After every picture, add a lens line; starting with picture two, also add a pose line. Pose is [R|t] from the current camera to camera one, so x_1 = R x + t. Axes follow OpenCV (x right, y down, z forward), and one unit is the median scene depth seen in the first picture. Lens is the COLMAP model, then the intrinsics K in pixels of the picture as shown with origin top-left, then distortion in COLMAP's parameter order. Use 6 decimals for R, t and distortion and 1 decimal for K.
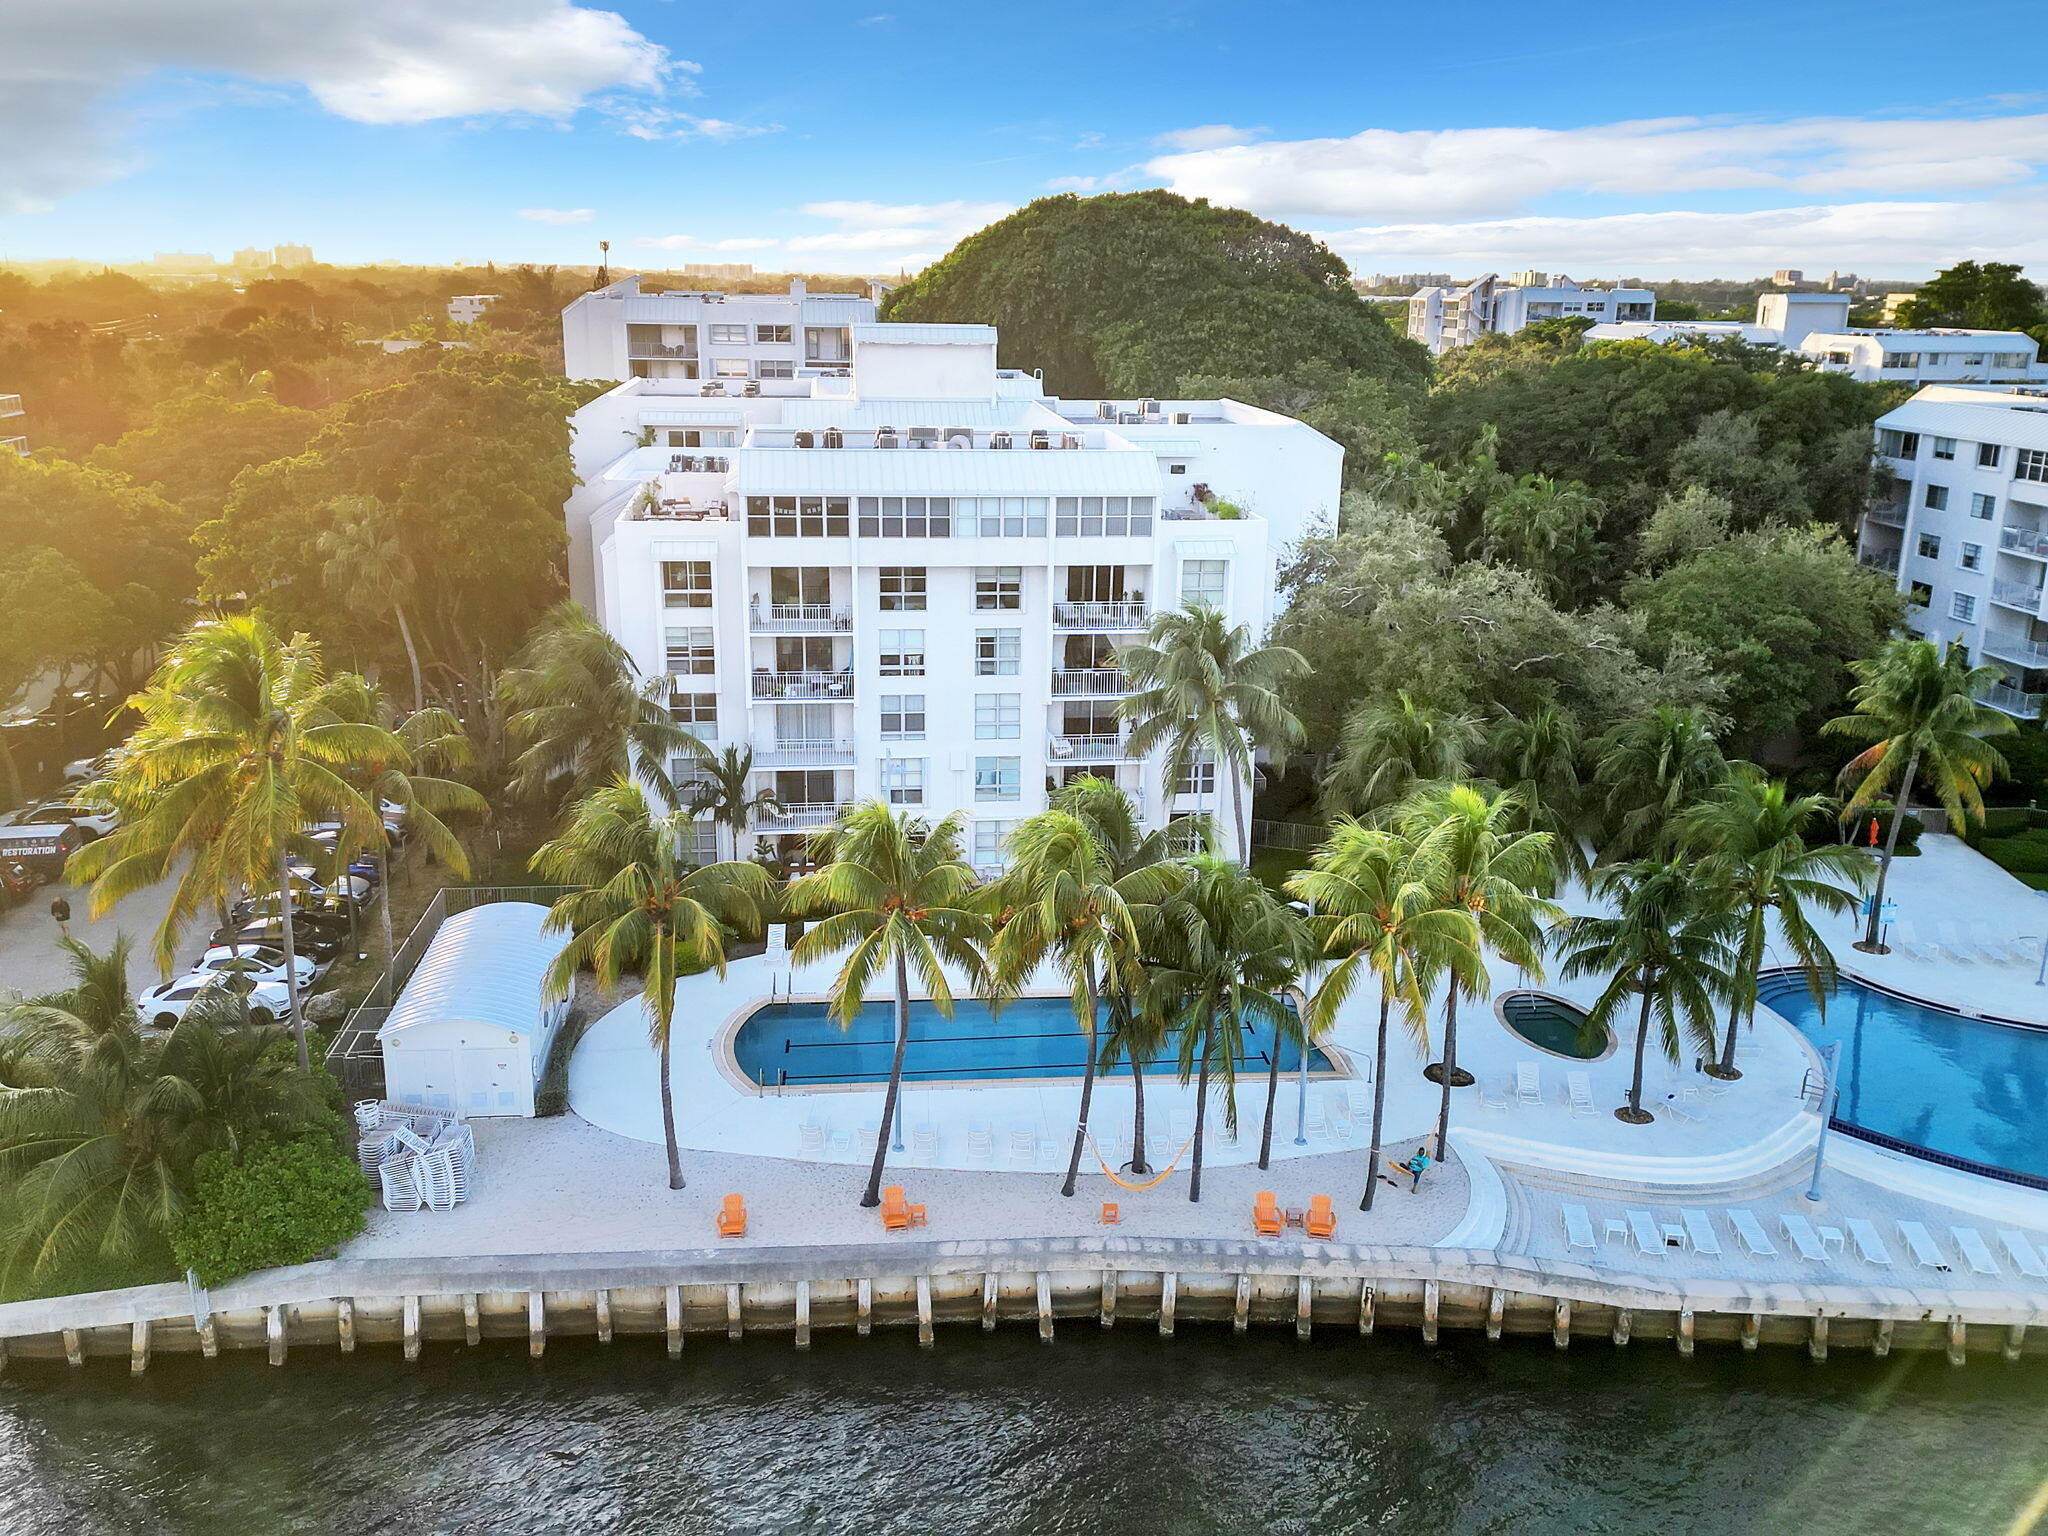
lens RADIAL K [[1557.5, 0, 1082.0], [0, 1557.5, 761.6], [0, 0, 1]] dist [0.076733, -0.080674]
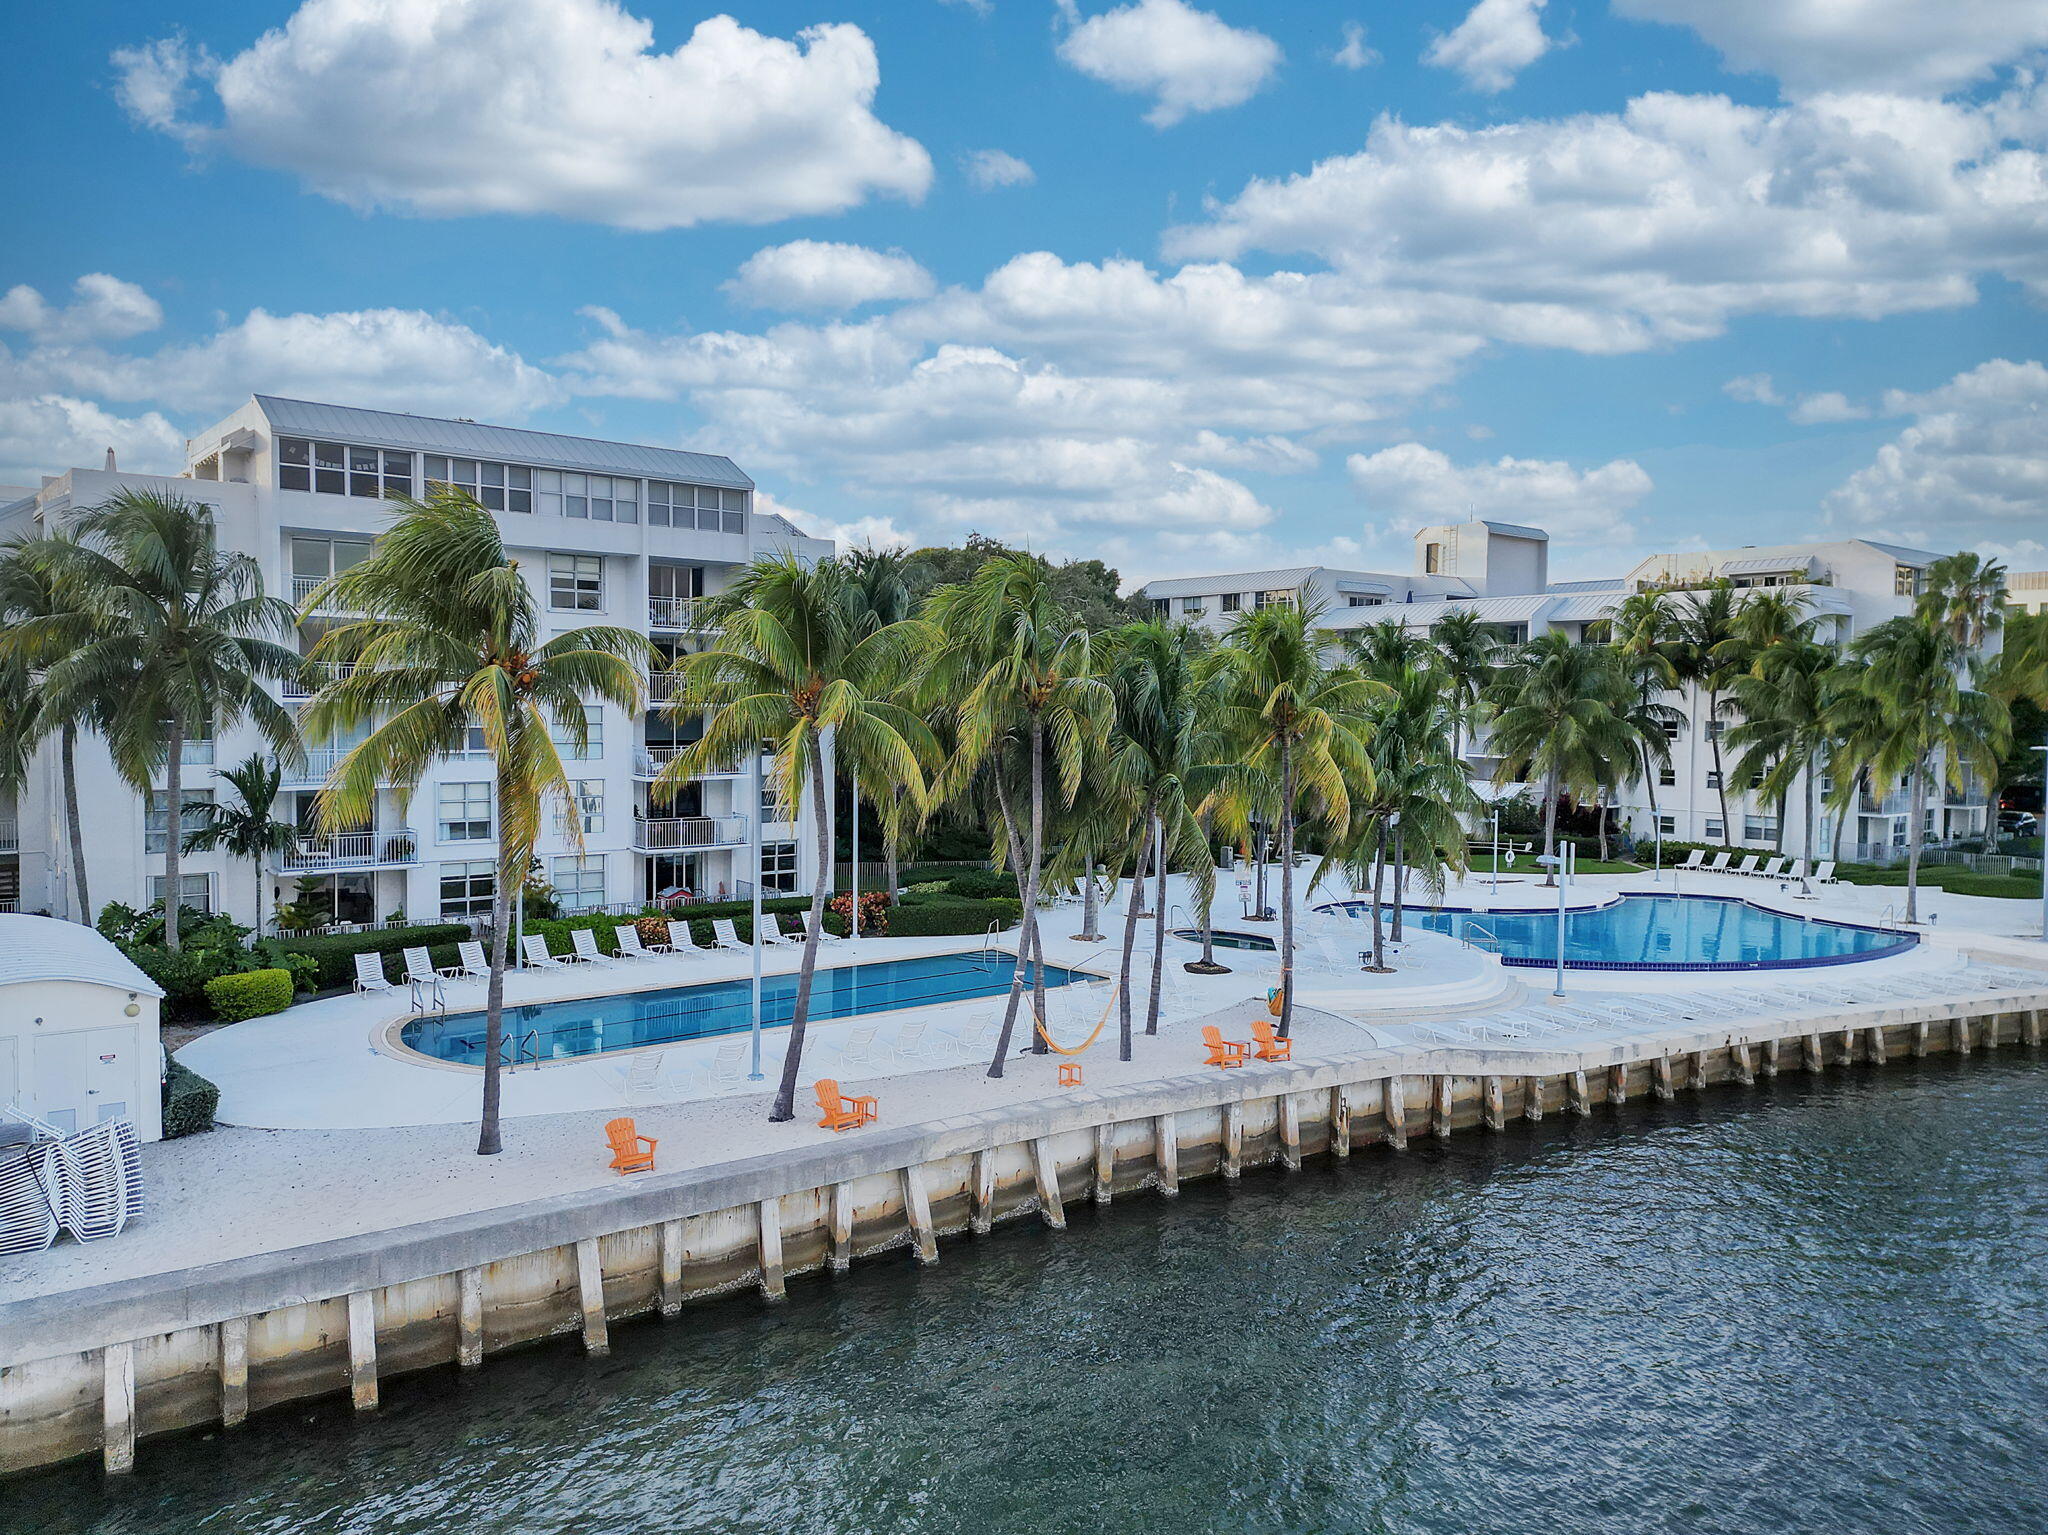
lens RADIAL K [[1360.8, 0, 1033.1], [0, 1360.8, 737.4], [0, 0, 1]] dist [0.064582, -0.050648]
pose [[0.865668, -0.034290, 0.499443, -0.221817], [0.142933, 0.973053, -0.180934, 0.153267], [-0.479781, 0.228016, 0.847242, 0.227303]]
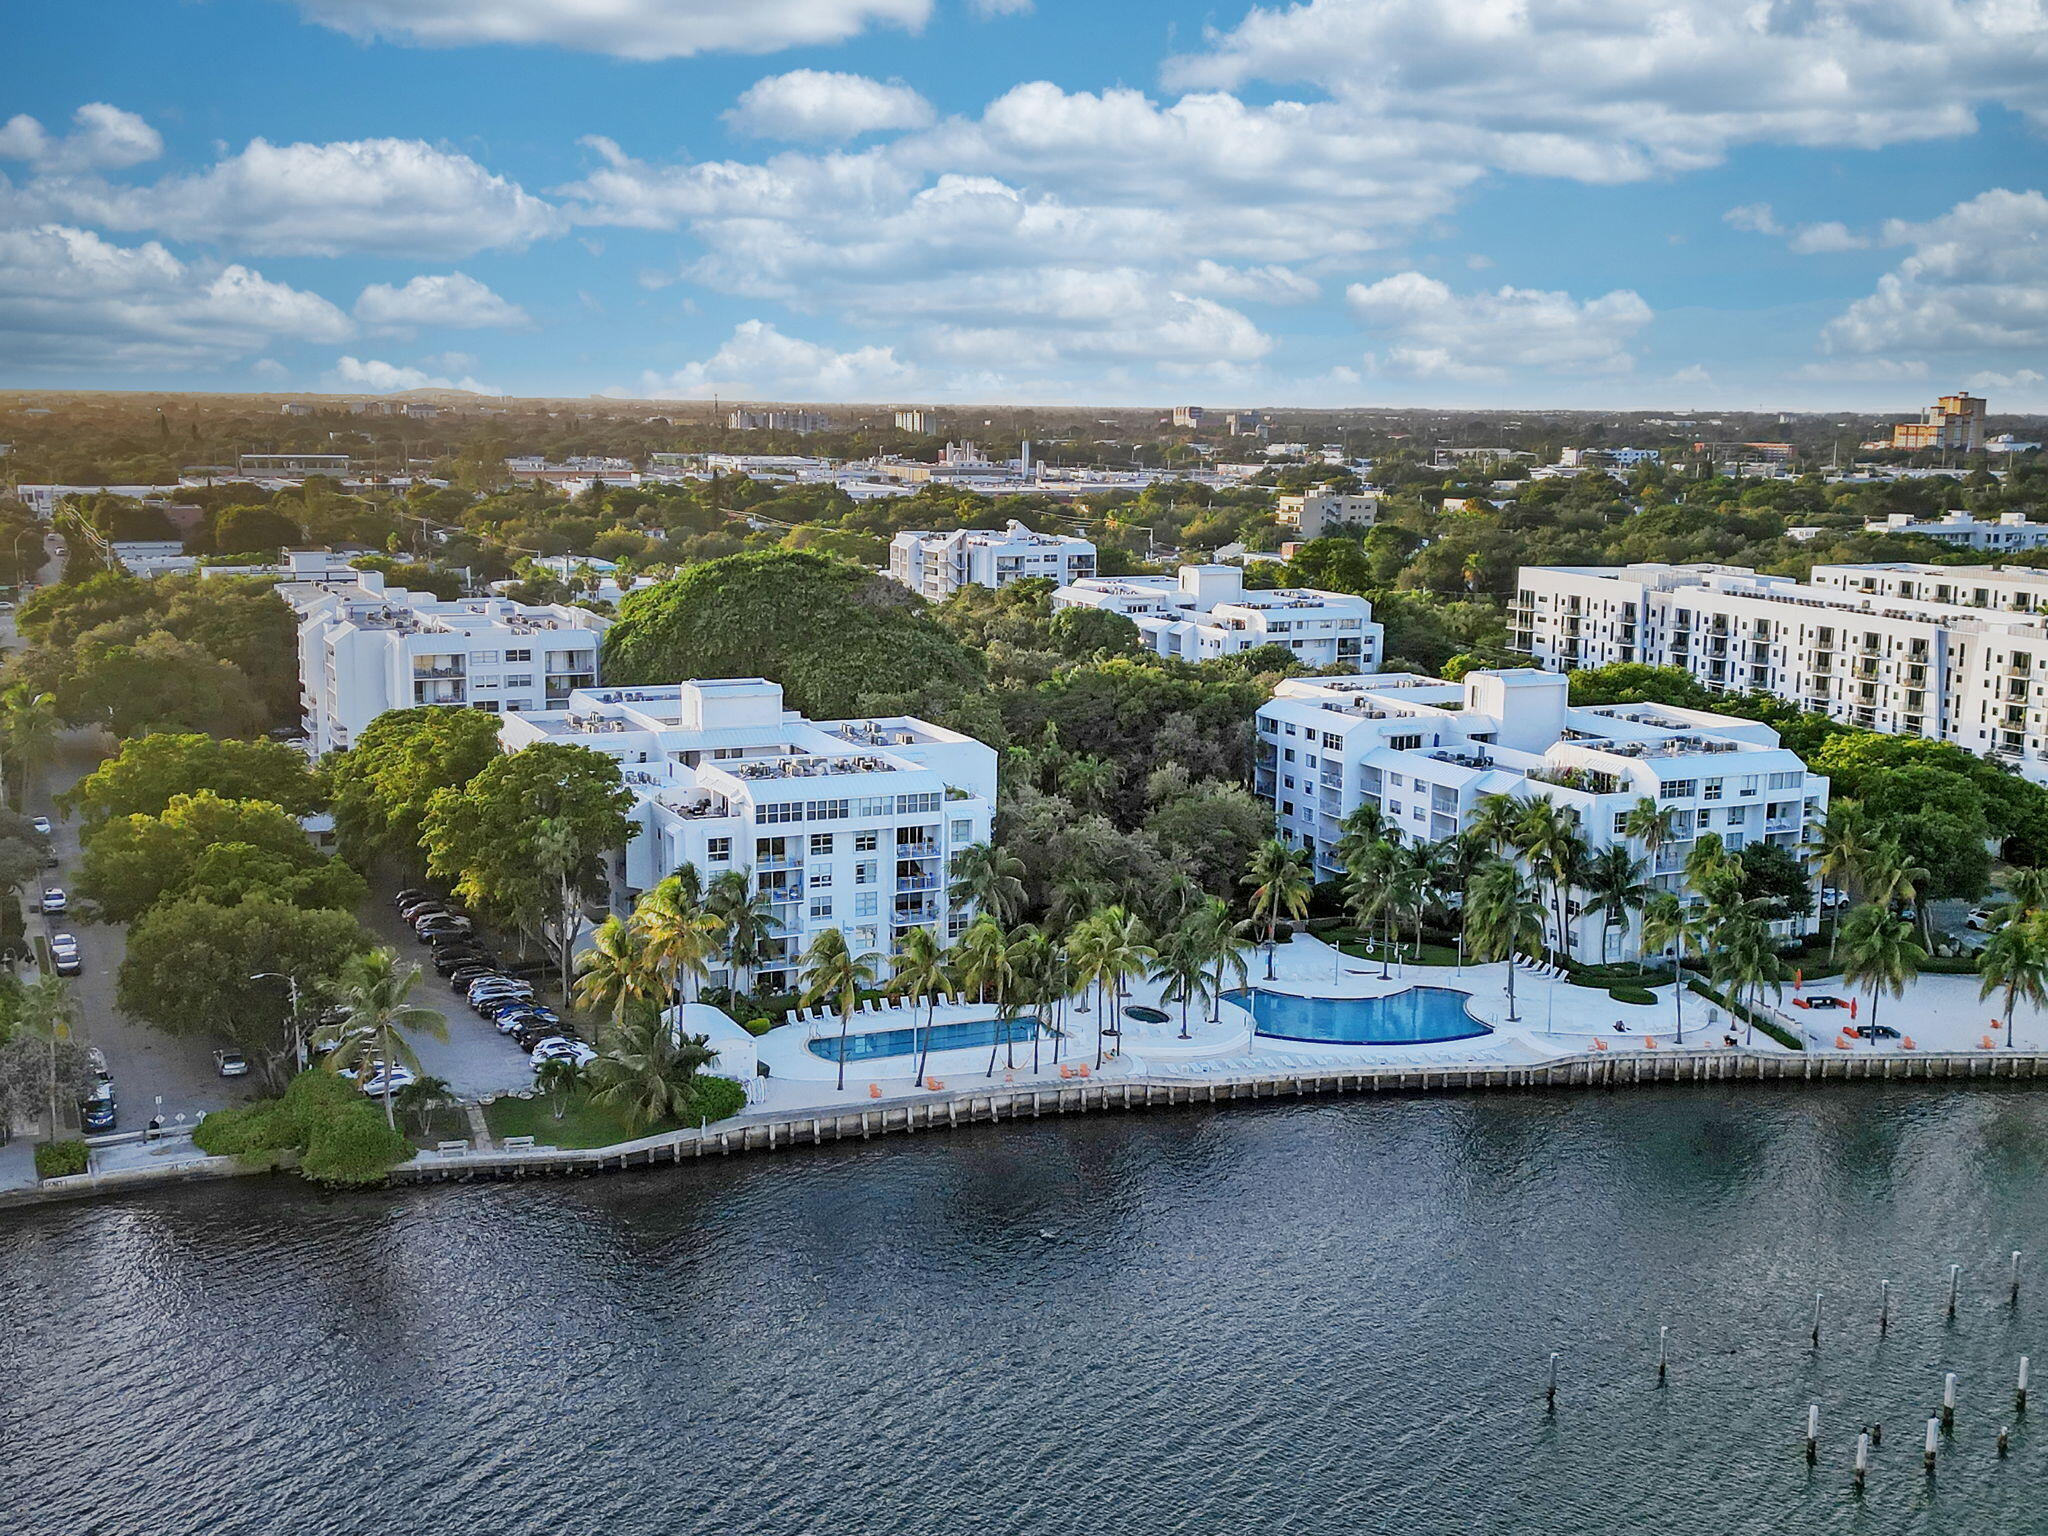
lens RADIAL K [[1557.5, 0, 1082.0], [0, 1557.5, 761.6], [0, 0, 1]] dist [0.076733, -0.080674]
pose [[0.945204, -0.045753, 0.323259, -0.437526], [0.088814, 0.988825, -0.119735, 0.054749], [-0.314169, 0.141884, 0.938705, -1.001227]]
